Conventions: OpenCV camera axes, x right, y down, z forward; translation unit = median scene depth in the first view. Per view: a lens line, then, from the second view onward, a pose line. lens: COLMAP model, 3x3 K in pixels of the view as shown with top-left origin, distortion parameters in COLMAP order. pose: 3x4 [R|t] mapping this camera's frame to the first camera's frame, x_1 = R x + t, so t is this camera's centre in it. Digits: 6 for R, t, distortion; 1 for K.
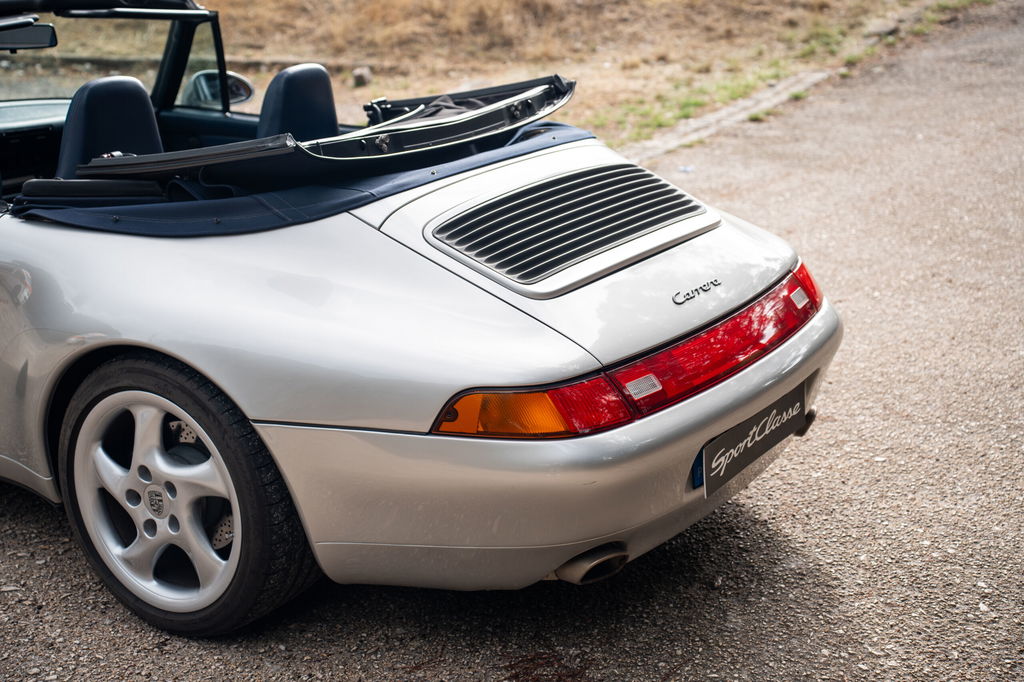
lens RADIAL K [[1505.9, 0, 515.1], [0, 1505.9, 350.1], [0, 0, 1]] dist [0.293292, 0.000000]
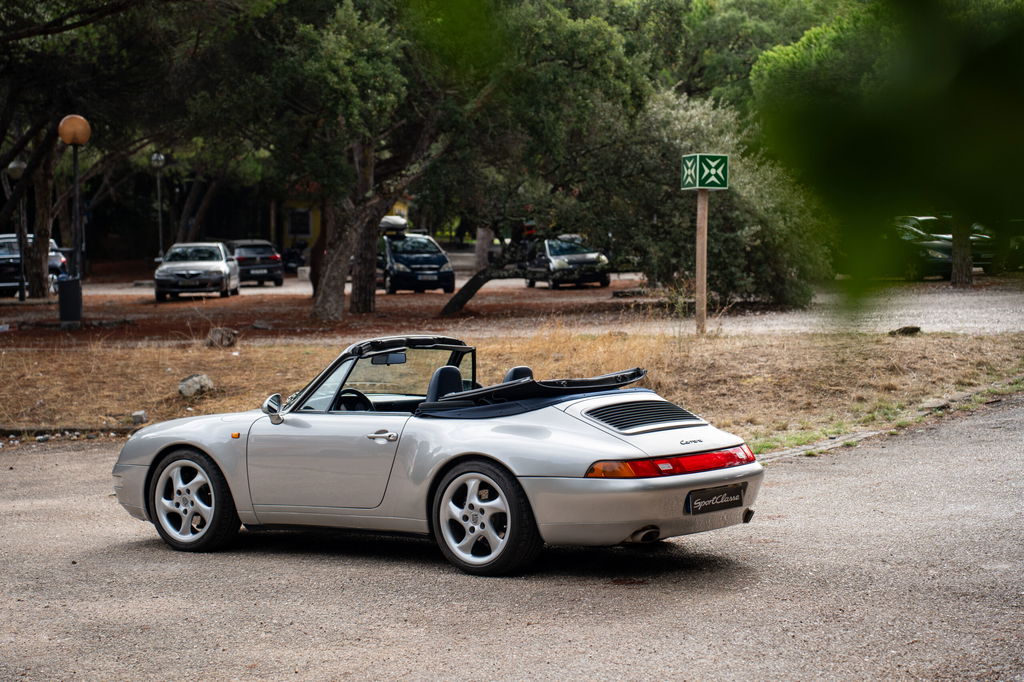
lens RADIAL K [[2137.6, 0, 508.6], [0, 2137.6, 343.0], [0, 0, 1]] dist [0.242621, 0.000000]
pose [[0.997815, 0.000720, -0.066063, 0.017448], [-0.018365, 0.963557, -0.266874, 0.240193], [0.063463, 0.267504, 0.961465, -0.780938]]
